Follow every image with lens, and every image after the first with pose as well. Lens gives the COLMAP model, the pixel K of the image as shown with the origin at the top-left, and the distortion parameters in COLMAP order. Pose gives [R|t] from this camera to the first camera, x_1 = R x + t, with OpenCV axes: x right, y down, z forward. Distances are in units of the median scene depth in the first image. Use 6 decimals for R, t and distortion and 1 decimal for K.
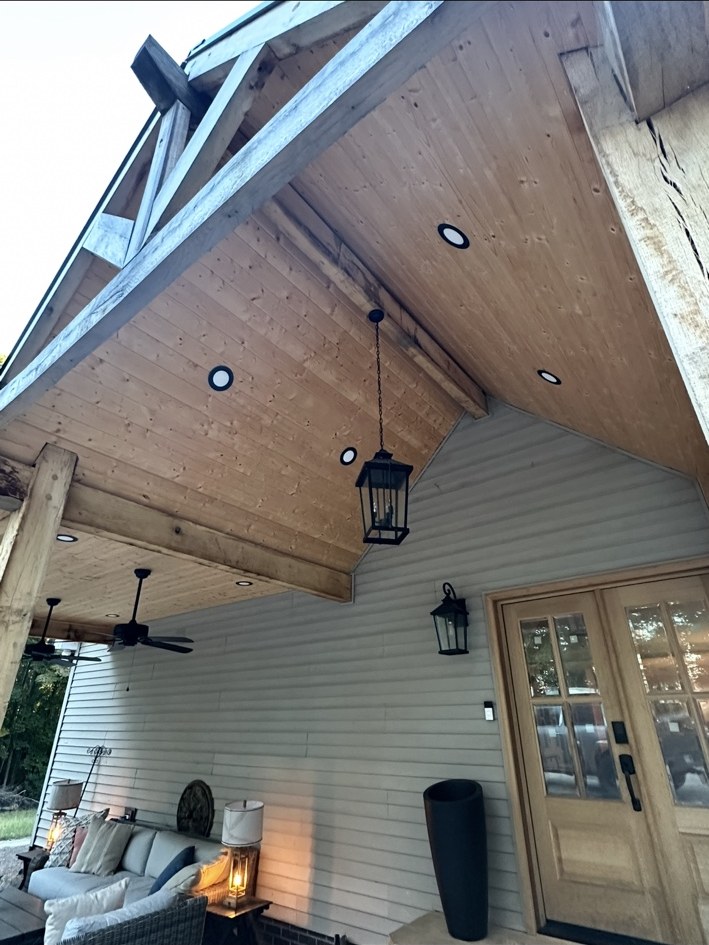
lens RADIAL K [[483.3, 0, 352.0], [0, 483.3, 472.5], [0, 0, 1]] dist [-0.004511, -0.000301]
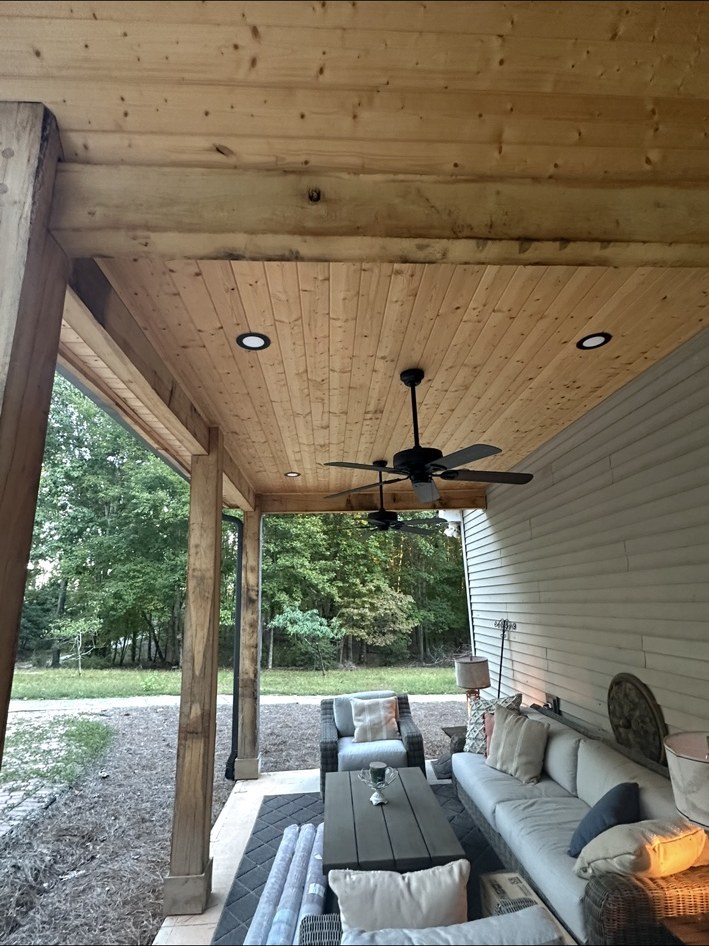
lens RADIAL K [[483.8, 0, 351.9], [0, 483.8, 473.0], [0, 0, 1]] dist [-0.004511, -0.000301]
pose [[0.657172, -0.207468, -0.724625, -0.049156], [0.370044, 0.926345, 0.070376, 0.238990], [0.656652, -0.314392, 0.685540, 0.451908]]
